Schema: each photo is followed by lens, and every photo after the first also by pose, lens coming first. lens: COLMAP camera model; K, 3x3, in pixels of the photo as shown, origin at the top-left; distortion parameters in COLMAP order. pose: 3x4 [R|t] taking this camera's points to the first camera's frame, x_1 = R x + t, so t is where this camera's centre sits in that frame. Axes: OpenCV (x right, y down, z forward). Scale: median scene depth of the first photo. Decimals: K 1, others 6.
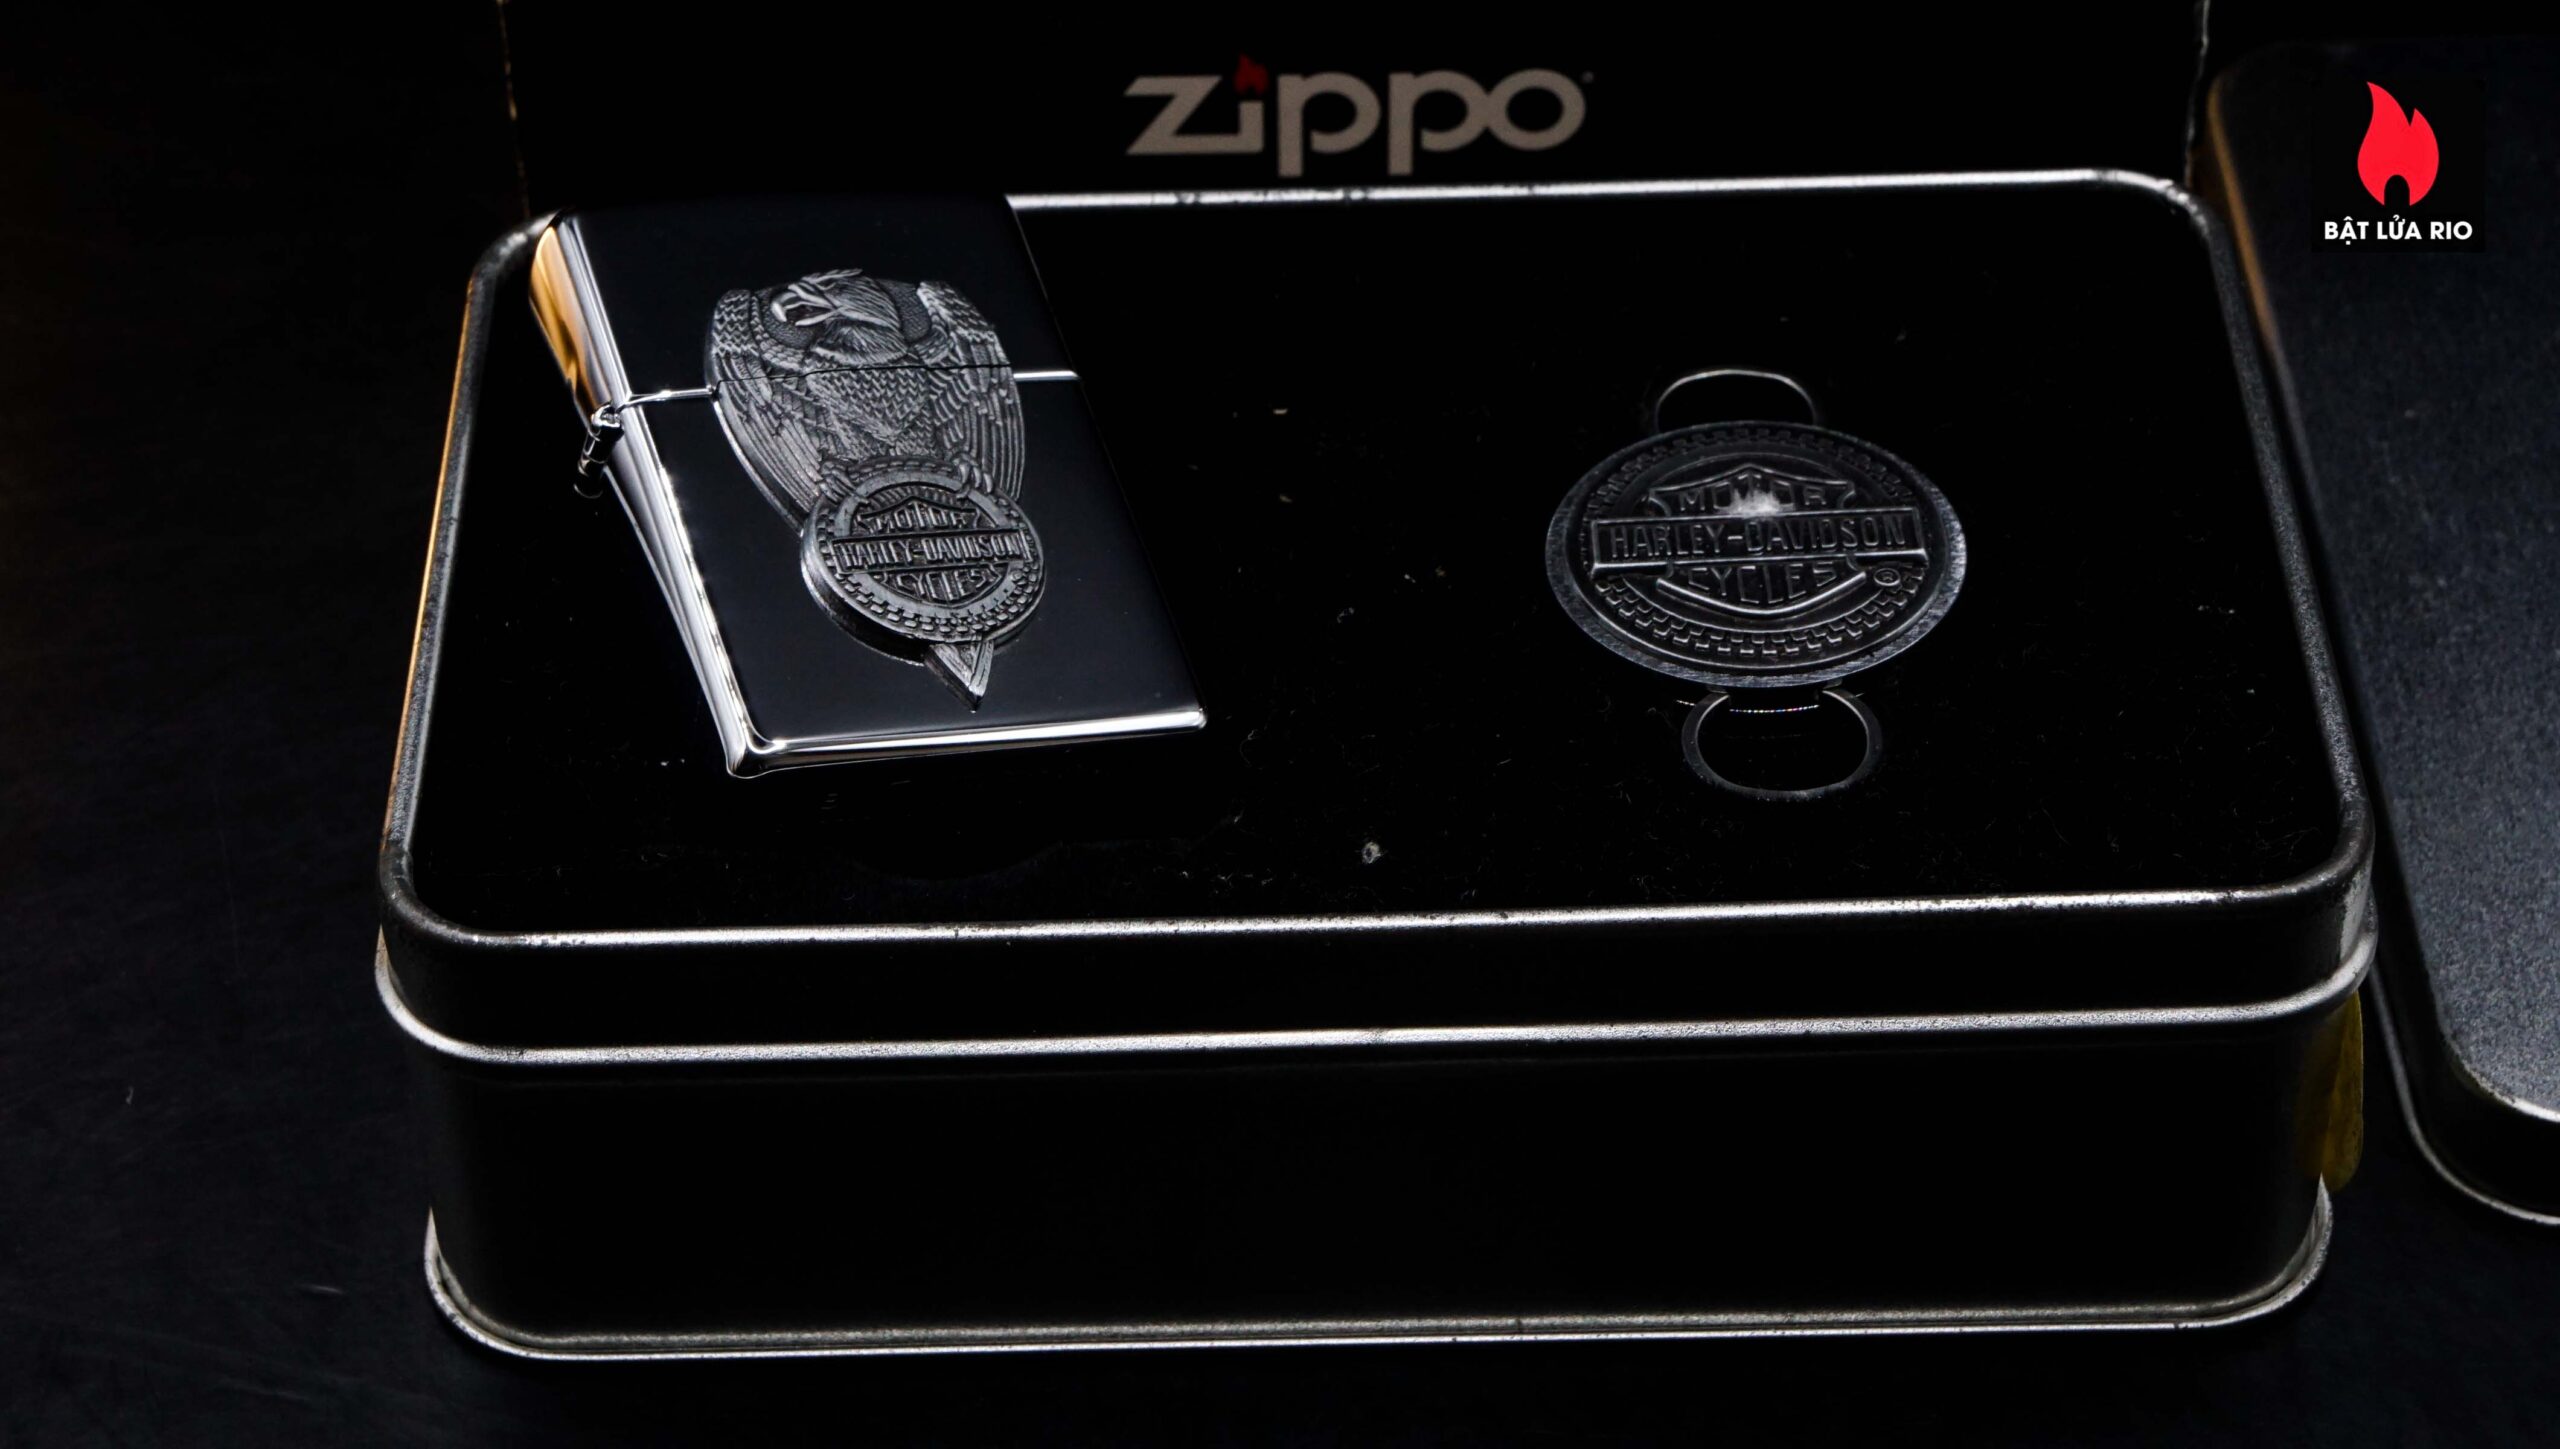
lens RADIAL K [[5441.1, 0, 1293.3], [0, 5441.1, 1023.1], [0, 0, 1]] dist [0.088499, 0.000000]
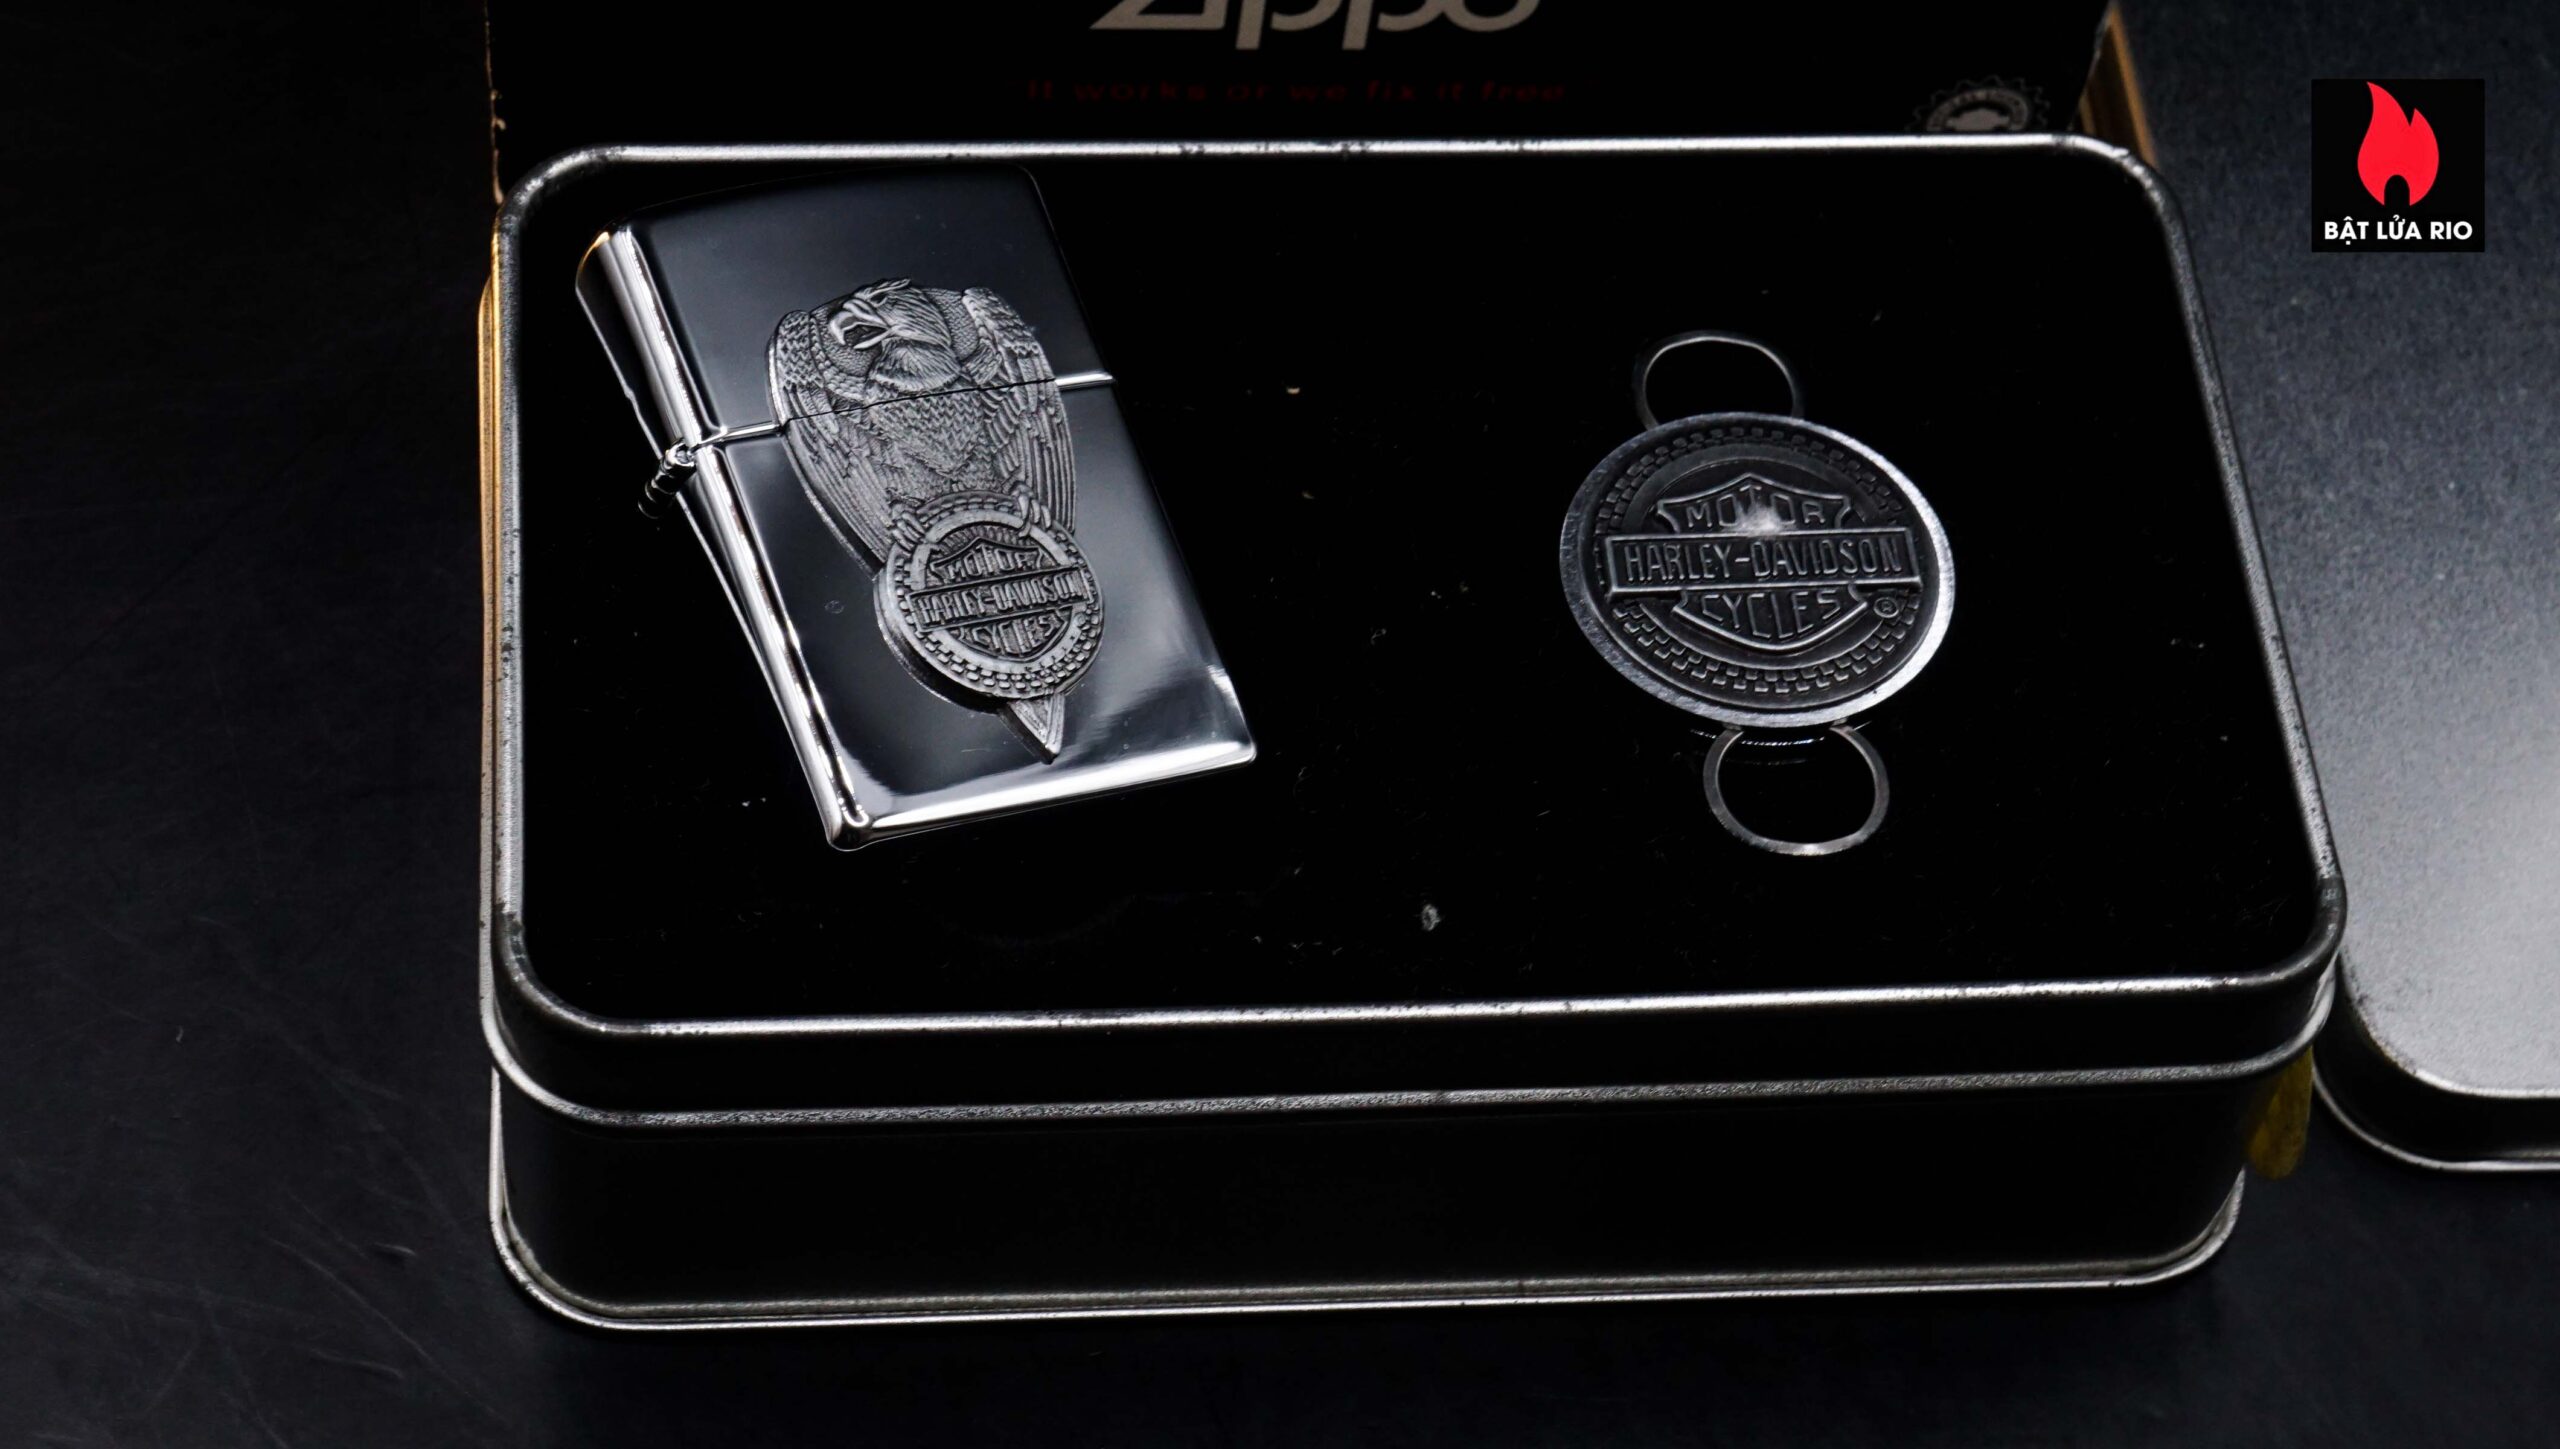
lens RADIAL K [[5350.9, 0, 1142.9], [0, 5350.9, 772.5], [0, 0, 1]] dist [0.128906, 0.000000]
pose [[0.991141, -0.006641, 0.132645, -0.175076], [-0.024907, 0.971735, 0.234755, -0.294421], [-0.130455, -0.235979, 0.962962, 0.002954]]
